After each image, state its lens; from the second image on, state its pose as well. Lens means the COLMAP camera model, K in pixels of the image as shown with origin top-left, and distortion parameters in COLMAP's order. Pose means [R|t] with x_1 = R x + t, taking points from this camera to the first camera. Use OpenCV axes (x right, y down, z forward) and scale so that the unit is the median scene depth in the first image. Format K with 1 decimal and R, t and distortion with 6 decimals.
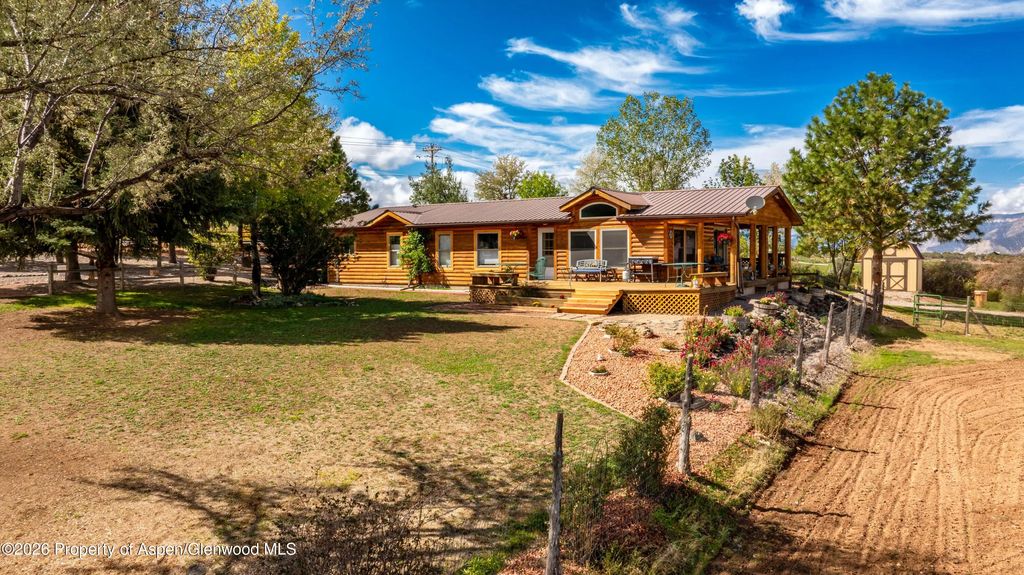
lens RADIAL K [[758.9, 0, 512.0], [0, 758.9, 287.5], [0, 0, 1]] dist [-0.010167, -0.001106]
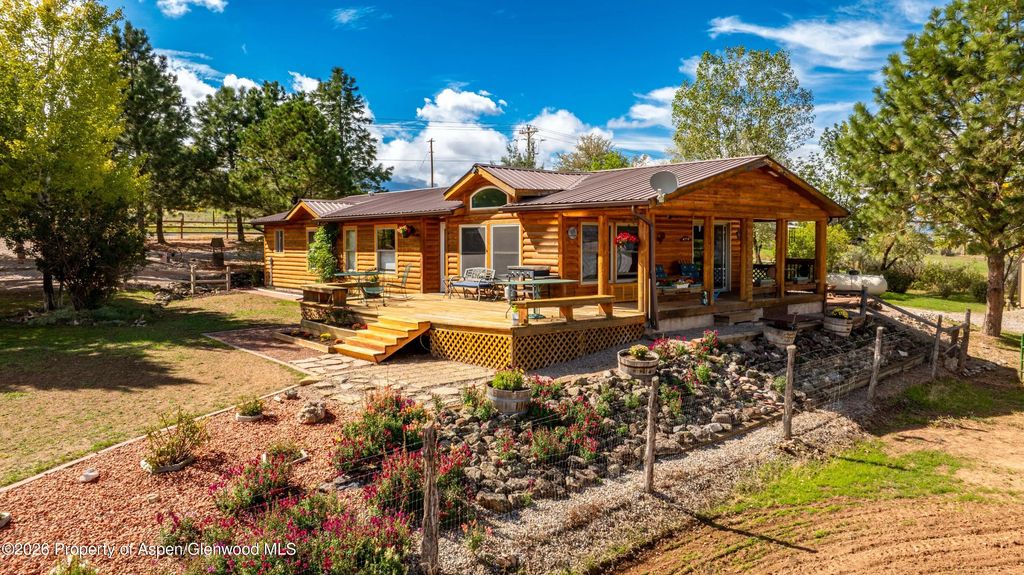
lens RADIAL K [[749.6, 0, 512.0], [0, 749.6, 287.5], [0, 0, 1]] dist [-0.055417, 0.073454]
pose [[0.962381, 0.021359, -0.270862, 0.270729], [-0.016336, 0.999651, 0.020784, -0.028491], [0.271211, -0.015577, 0.962394, 0.288903]]
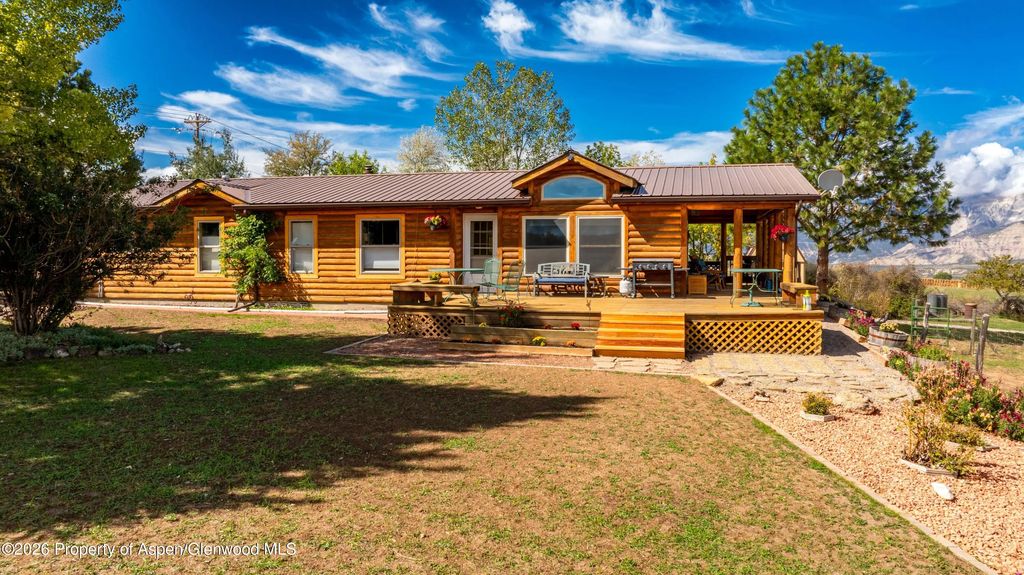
lens RADIAL K [[760.8, 0, 518.0], [0, 760.8, 267.2], [0, 0, 1]] dist [-0.020479, -0.002961]
pose [[0.941381, 0.003896, 0.337321, -0.126838], [0.006393, 0.999548, -0.029386, -0.012002], [-0.337283, 0.029820, 0.940931, 0.338905]]
